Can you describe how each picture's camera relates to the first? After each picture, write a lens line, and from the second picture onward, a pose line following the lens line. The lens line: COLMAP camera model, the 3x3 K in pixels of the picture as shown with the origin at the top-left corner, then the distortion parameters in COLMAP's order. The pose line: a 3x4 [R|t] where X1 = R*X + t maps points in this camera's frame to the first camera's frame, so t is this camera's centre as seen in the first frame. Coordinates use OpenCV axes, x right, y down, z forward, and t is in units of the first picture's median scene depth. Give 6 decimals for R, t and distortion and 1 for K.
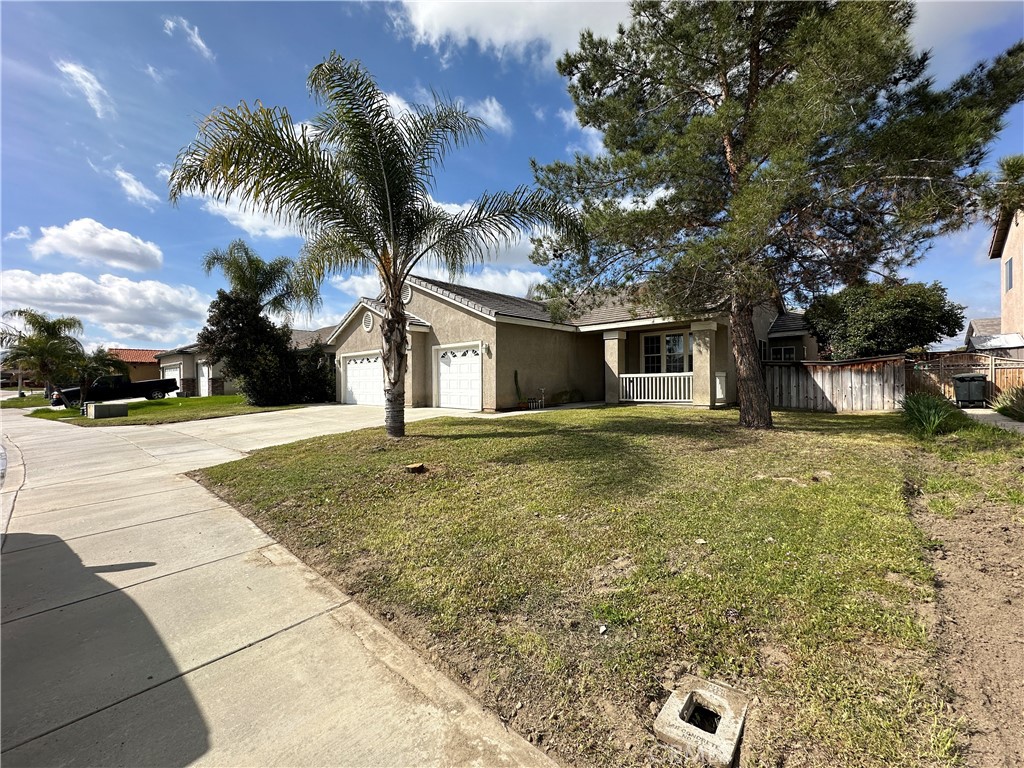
lens RADIAL K [[406.4, 0, 511.7], [0, 406.4, 383.8], [0, 0, 1]] dist [-0.003198, 0.000542]
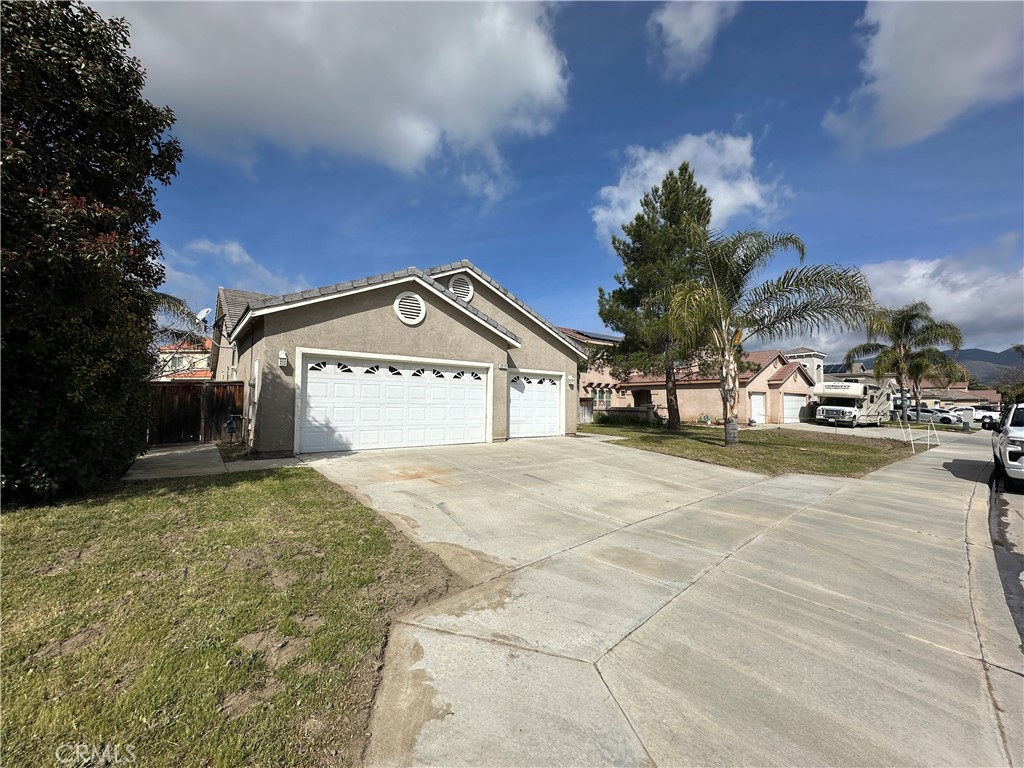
lens RADIAL K [[407.8, 0, 514.0], [0, 407.8, 385.2], [0, 0, 1]] dist [0.002565, 0.000023]
pose [[0.143462, 0.059487, 0.987866, -1.103025], [-0.006165, 0.998226, -0.059216, -0.004168], [-0.989637, 0.002405, 0.143574, 0.905823]]
